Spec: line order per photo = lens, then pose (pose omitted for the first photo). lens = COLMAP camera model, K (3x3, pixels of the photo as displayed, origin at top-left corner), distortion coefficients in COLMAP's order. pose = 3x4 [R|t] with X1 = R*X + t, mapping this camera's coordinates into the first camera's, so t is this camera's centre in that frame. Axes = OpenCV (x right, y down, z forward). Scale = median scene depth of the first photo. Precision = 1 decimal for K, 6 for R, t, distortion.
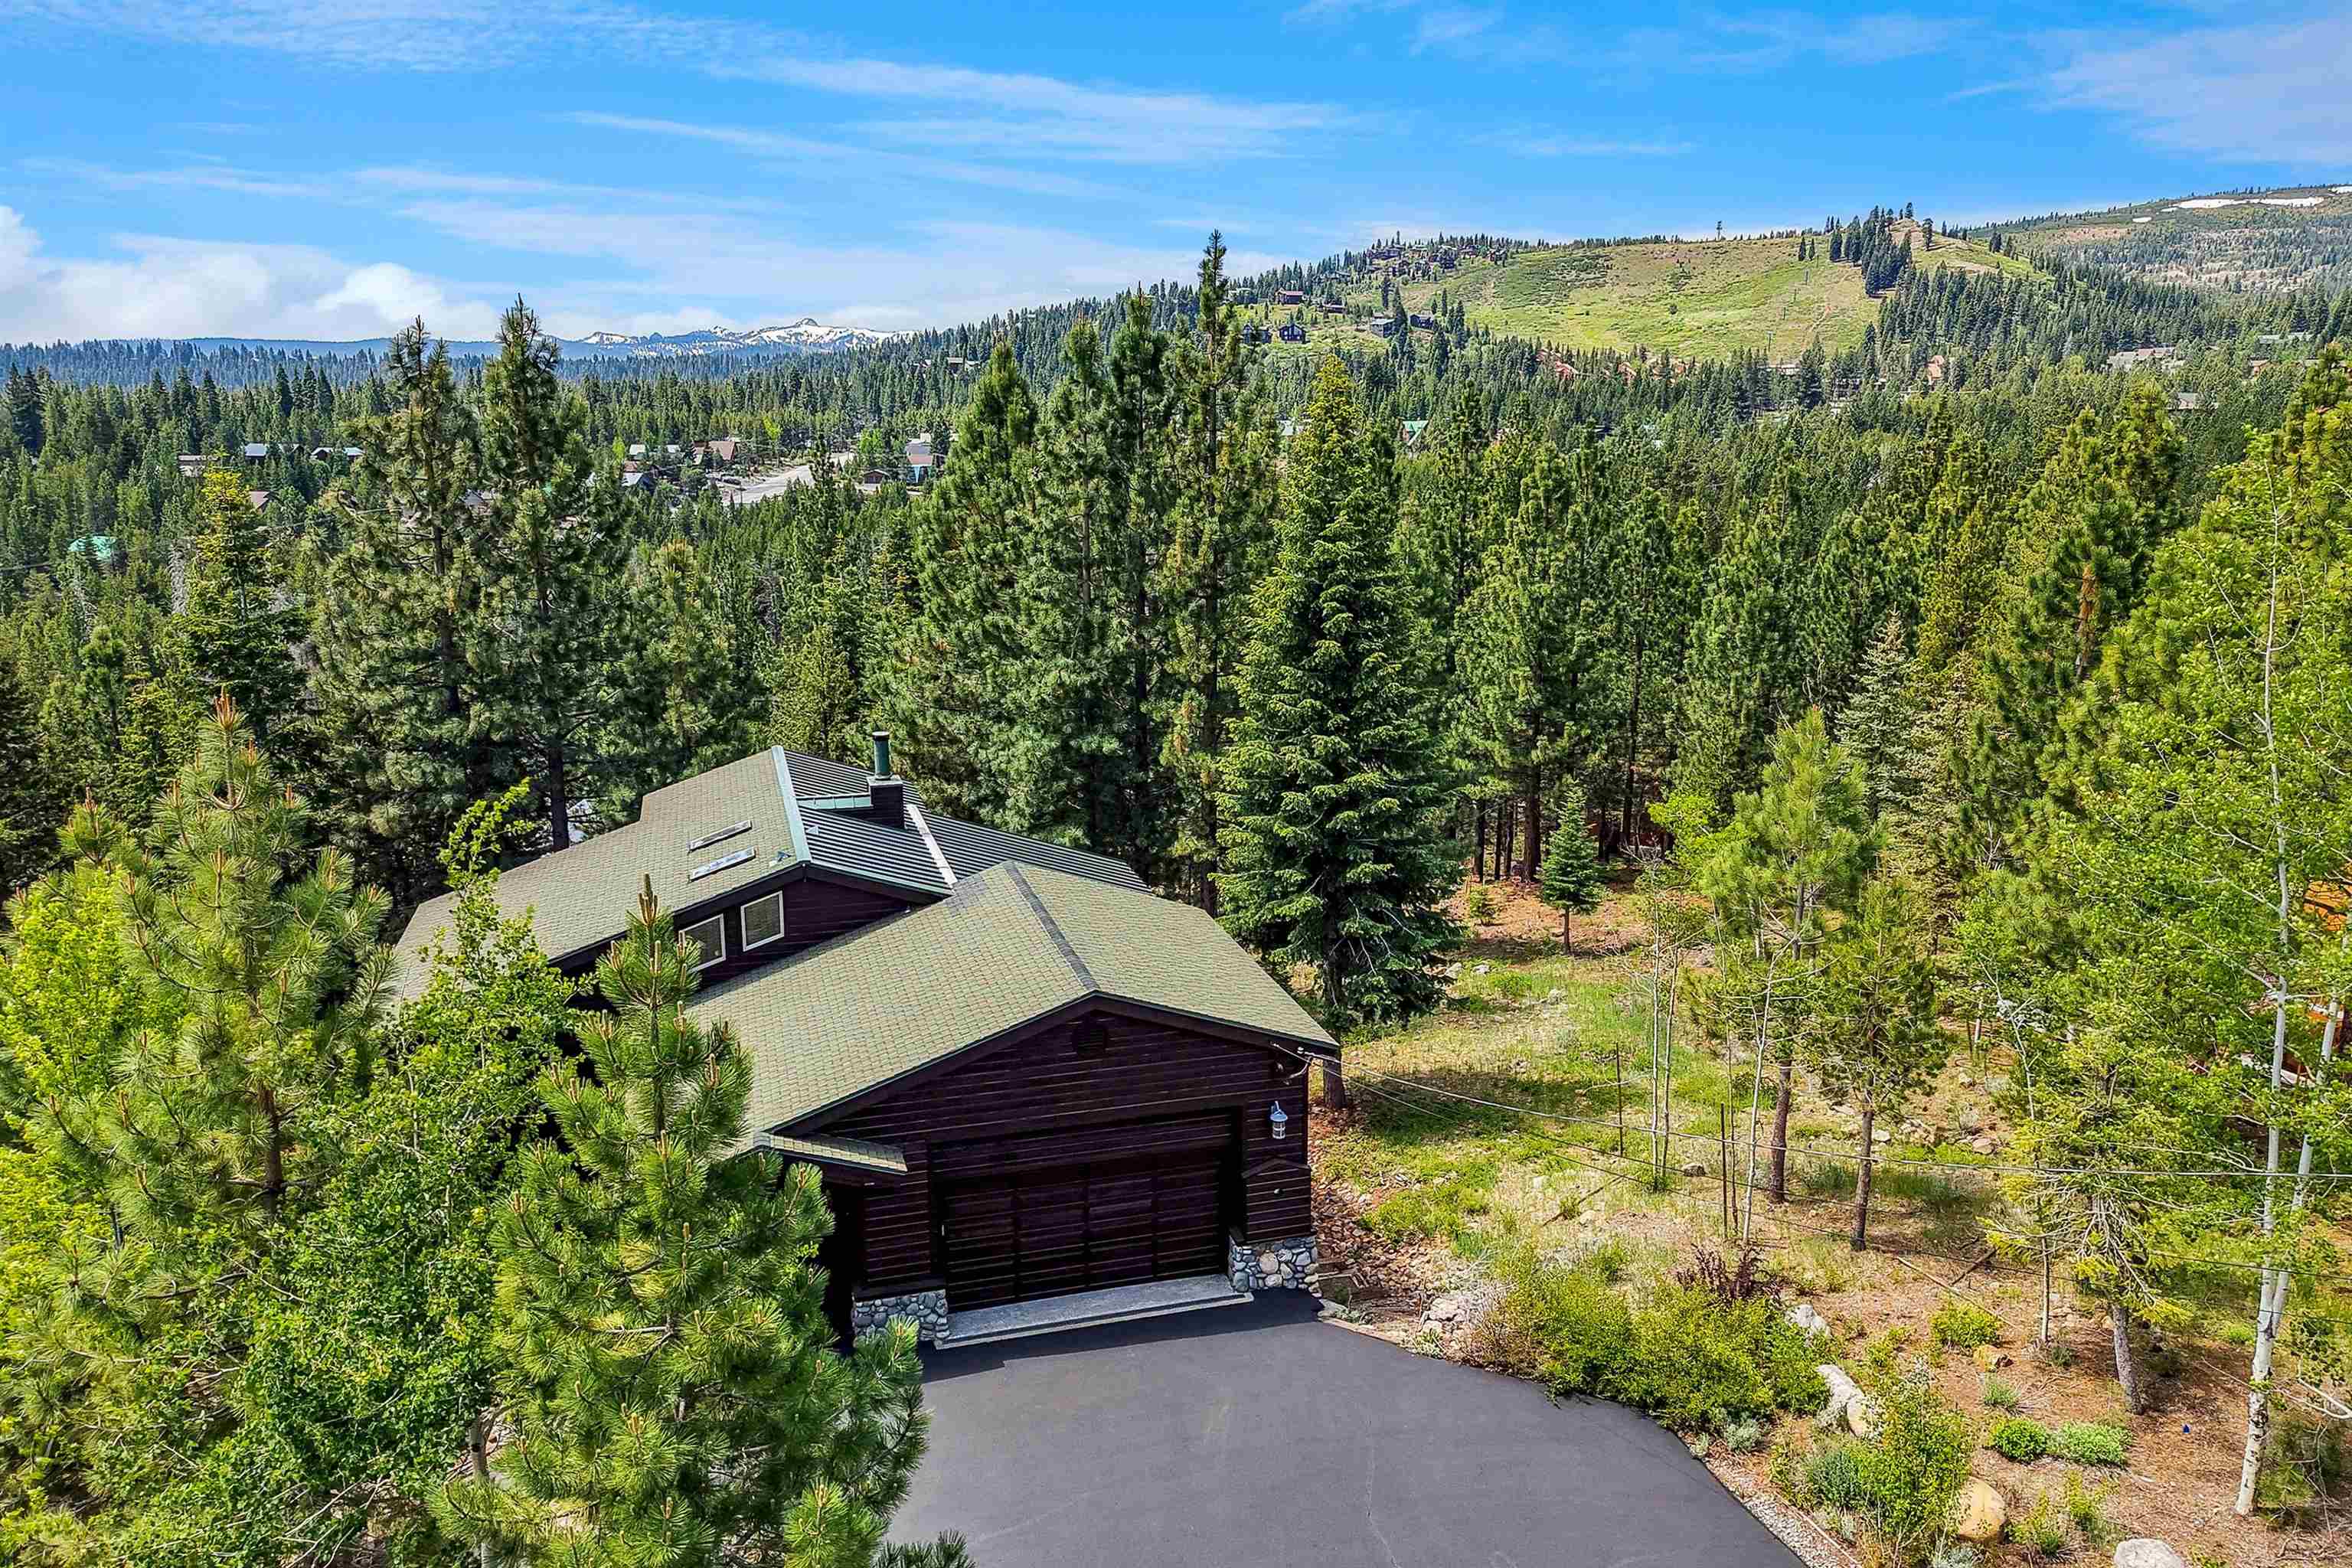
lens RADIAL K [[1738.4, 0, 1176.0], [0, 1738.4, 784.0], [0, 0, 1]] dist [-0.013279, -0.005296]
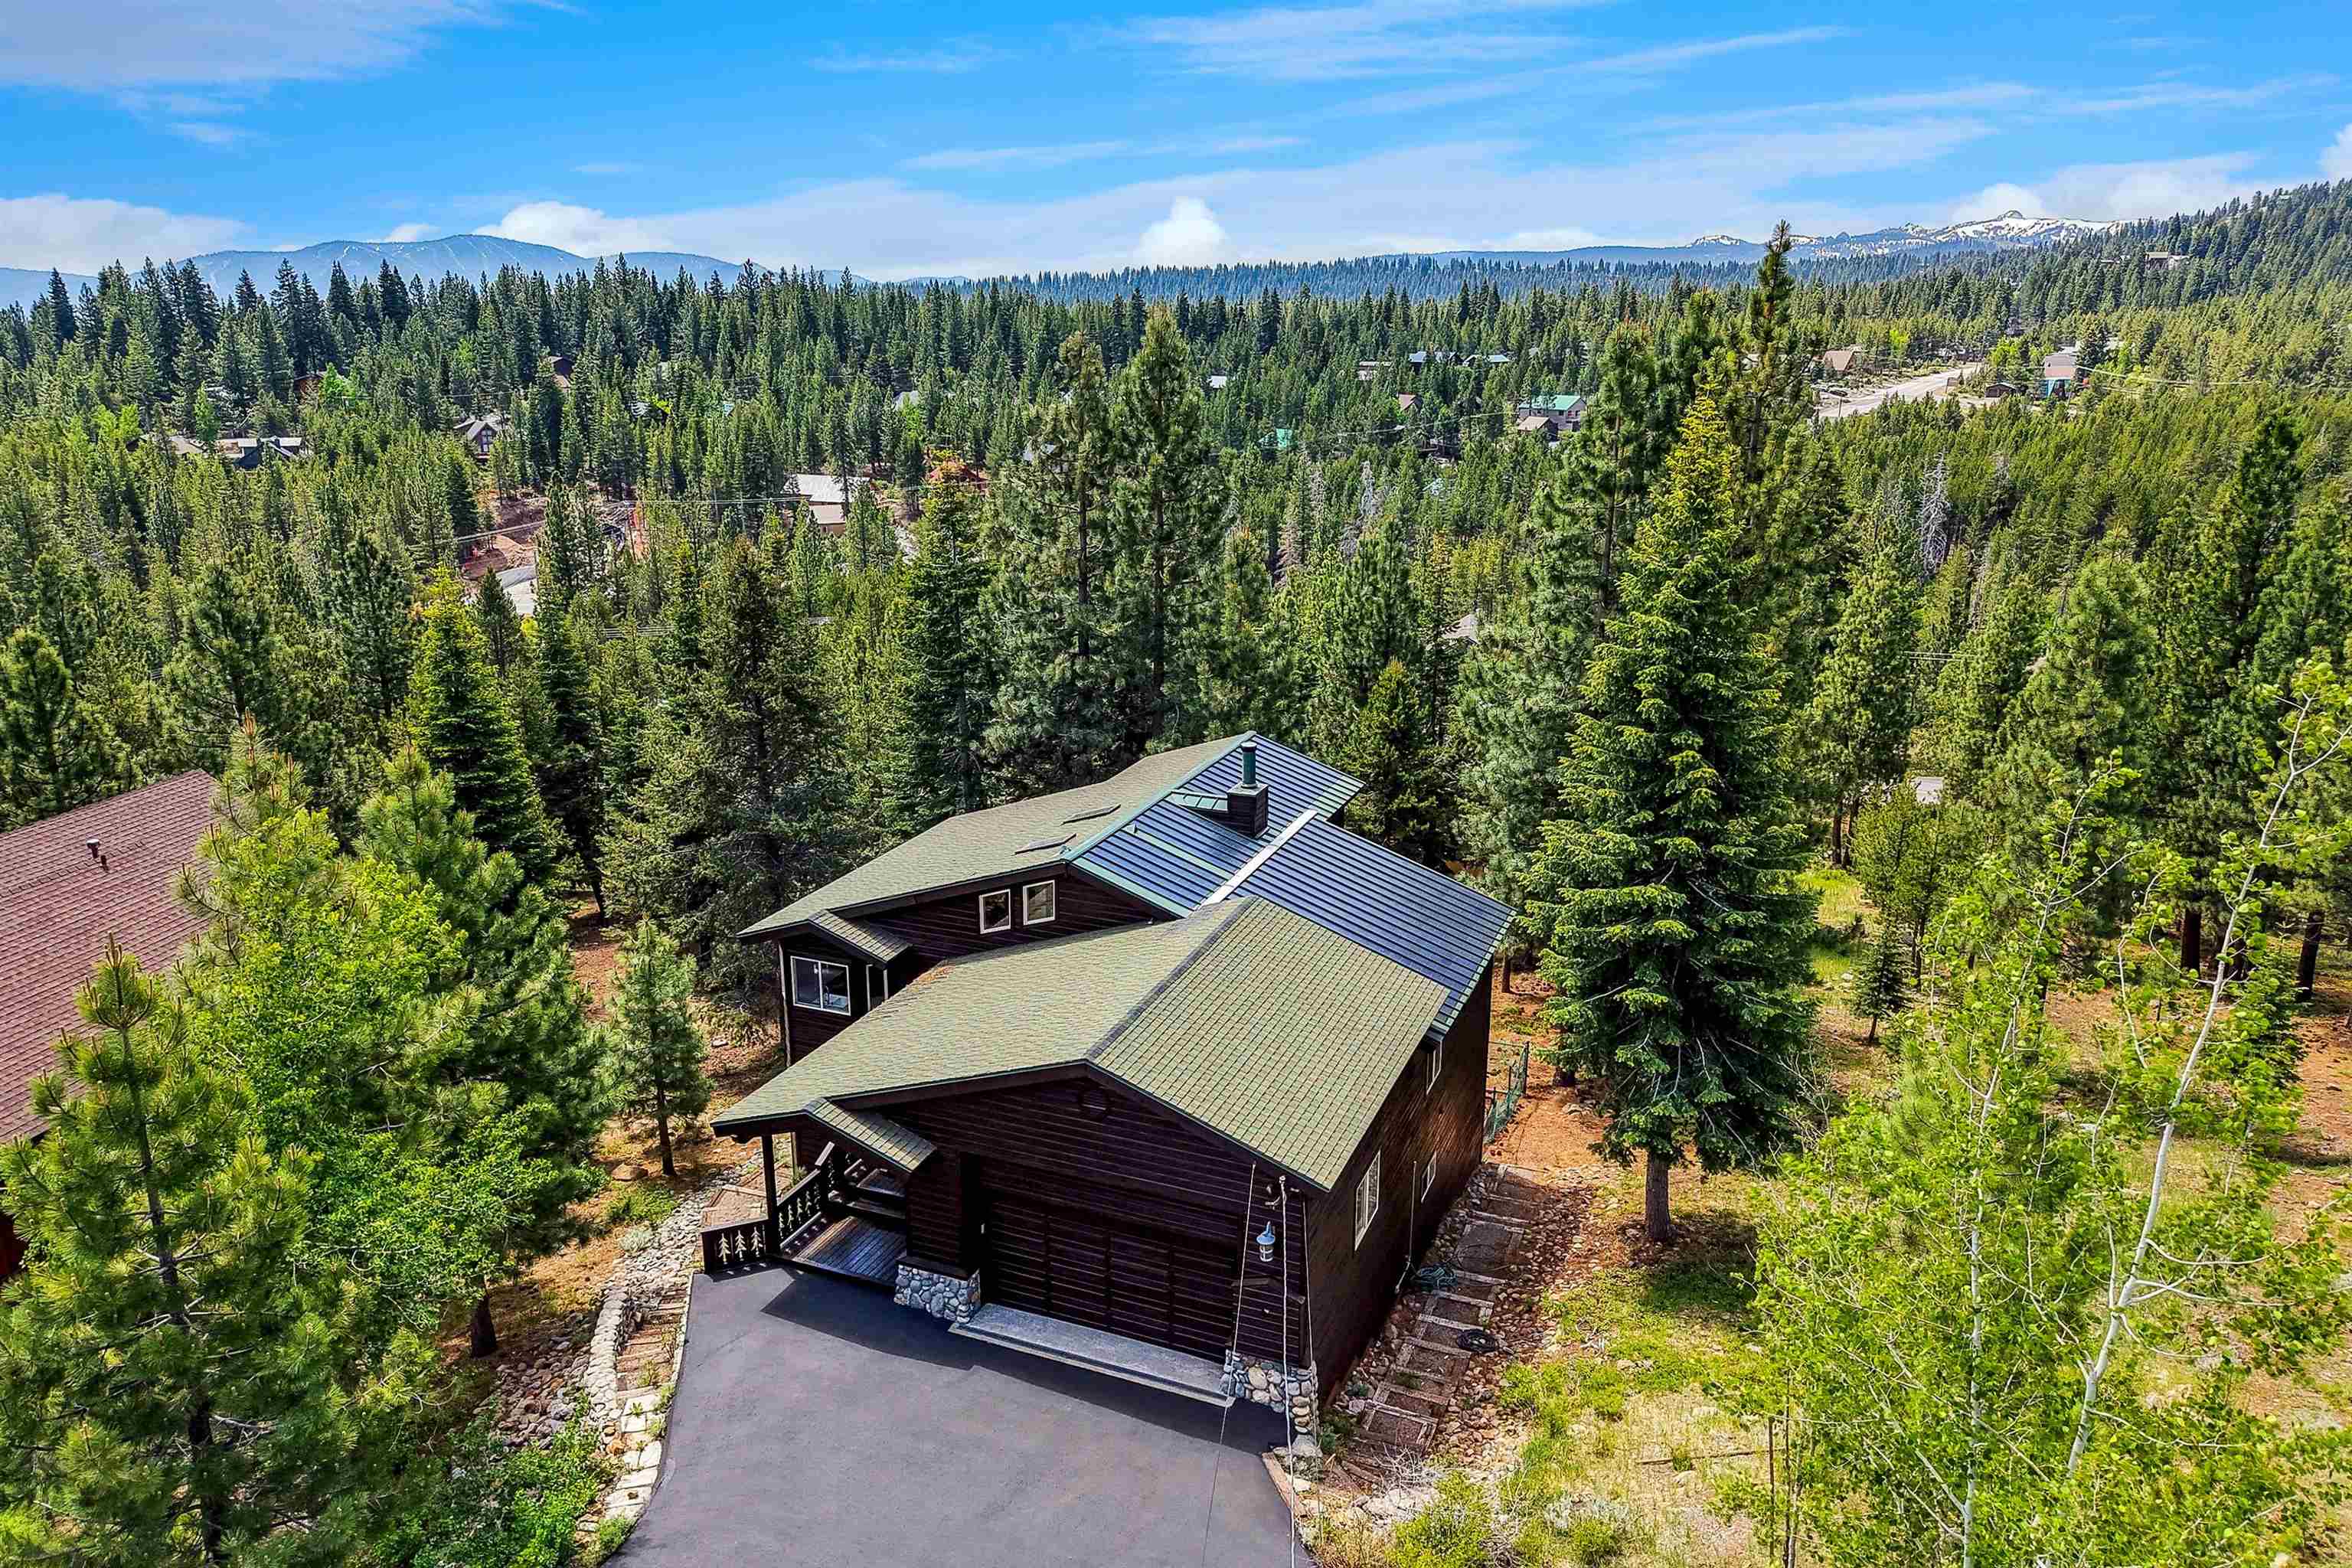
lens RADIAL K [[1605.9, 0, 1176.0], [0, 1605.9, 784.0], [0, 0, 1]] dist [-0.002207, -0.002698]
pose [[0.750179, 0.179128, -0.636509, 0.098620], [-0.124420, 0.983652, 0.130183, -0.029829], [0.649424, -0.018466, 0.760203, 0.055432]]
